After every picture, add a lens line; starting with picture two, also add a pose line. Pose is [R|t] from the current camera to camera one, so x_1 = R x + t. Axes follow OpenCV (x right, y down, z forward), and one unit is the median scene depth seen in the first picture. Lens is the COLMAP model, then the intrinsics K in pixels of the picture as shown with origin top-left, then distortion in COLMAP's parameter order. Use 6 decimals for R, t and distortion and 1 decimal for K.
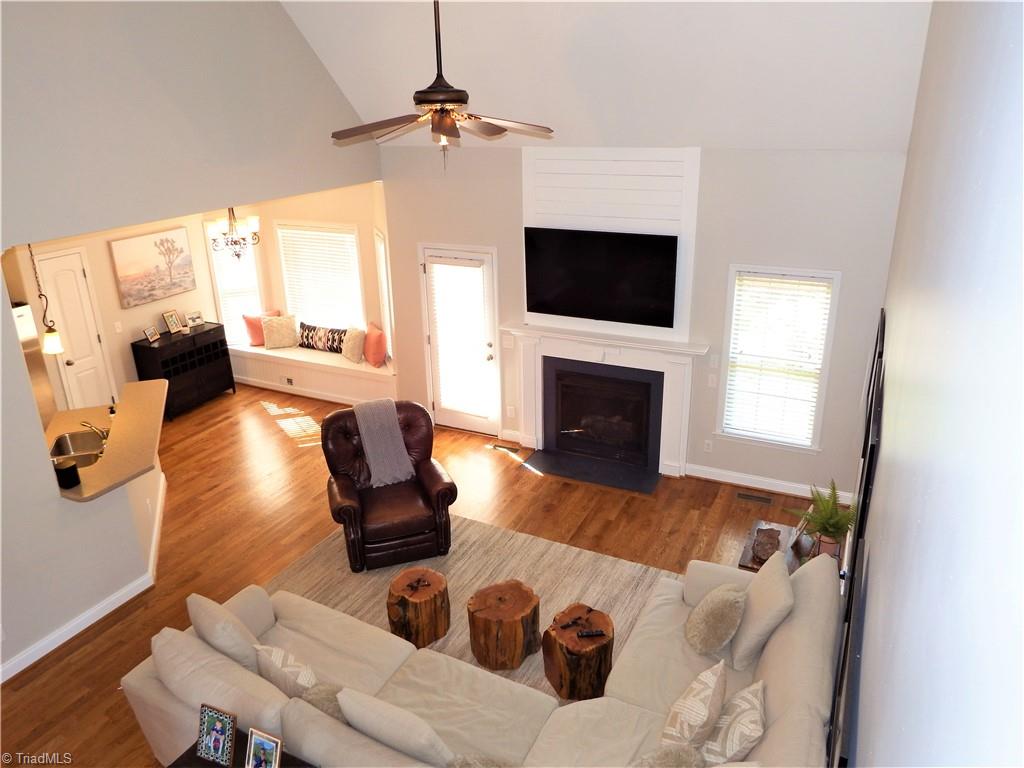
lens RADIAL K [[742.0, 0, 512.0], [0, 742.0, 384.0], [0, 0, 1]] dist [-0.010358, -0.000058]
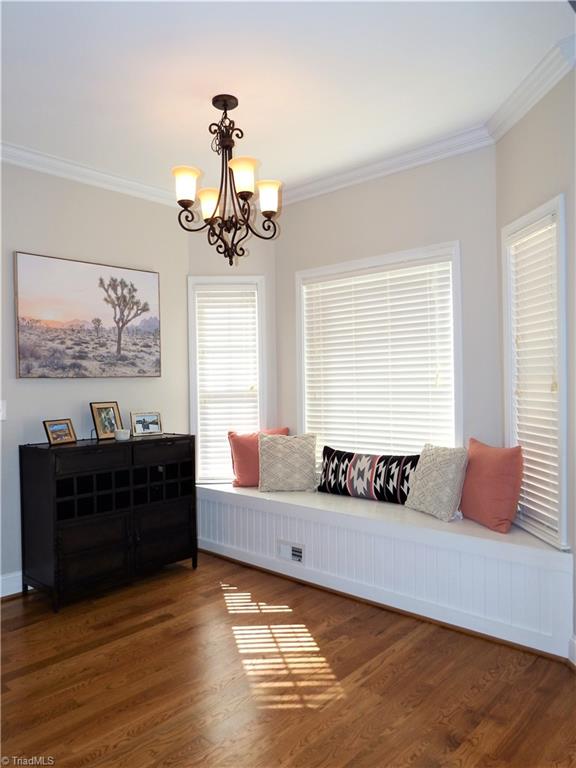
lens RADIAL K [[556.5, 0, 288.0], [0, 556.5, 384.0], [0, 0, 1]] dist [-0.010358, -0.000058]
pose [[0.960870, 0.000969, -0.276998, -0.224263], [-0.099603, 0.934318, -0.342240, 0.020889], [0.258472, 0.356438, 0.897855, 0.688543]]
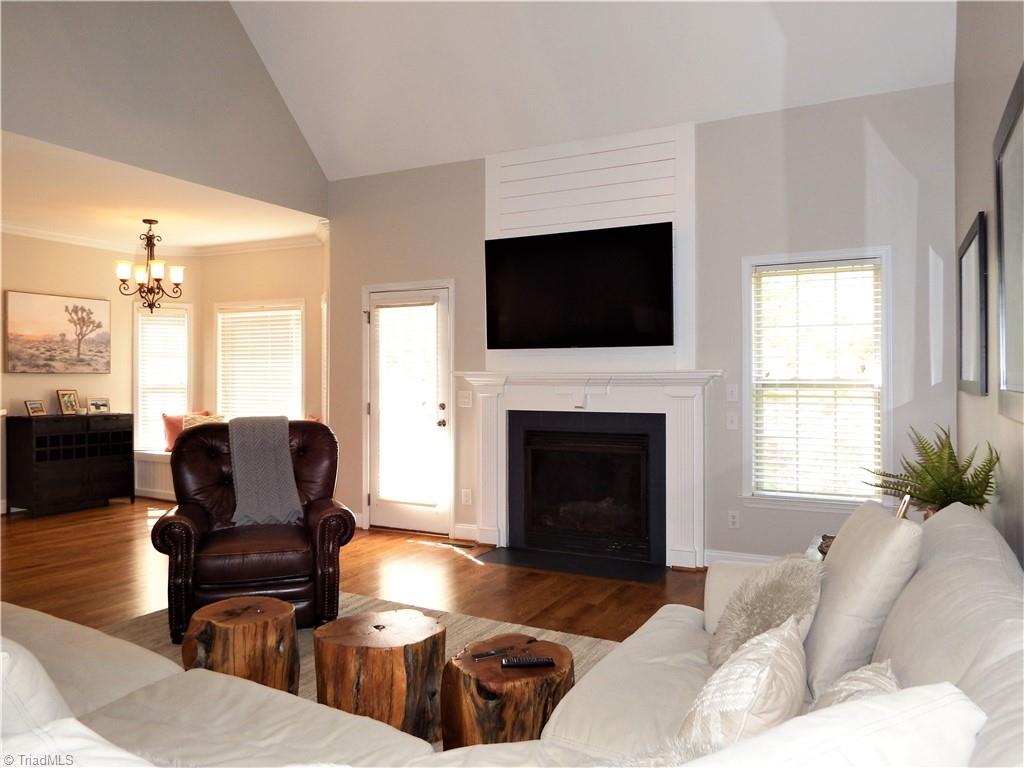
lens RADIAL K [[742.0, 0, 512.0], [0, 742.0, 384.0], [0, 0, 1]] dist [-0.010358, -0.000058]
pose [[0.999490, 0.020636, -0.024365, 0.057500], [-0.028011, 0.932972, -0.358858, 0.188648], [0.015327, 0.359357, 0.933074, 0.246102]]
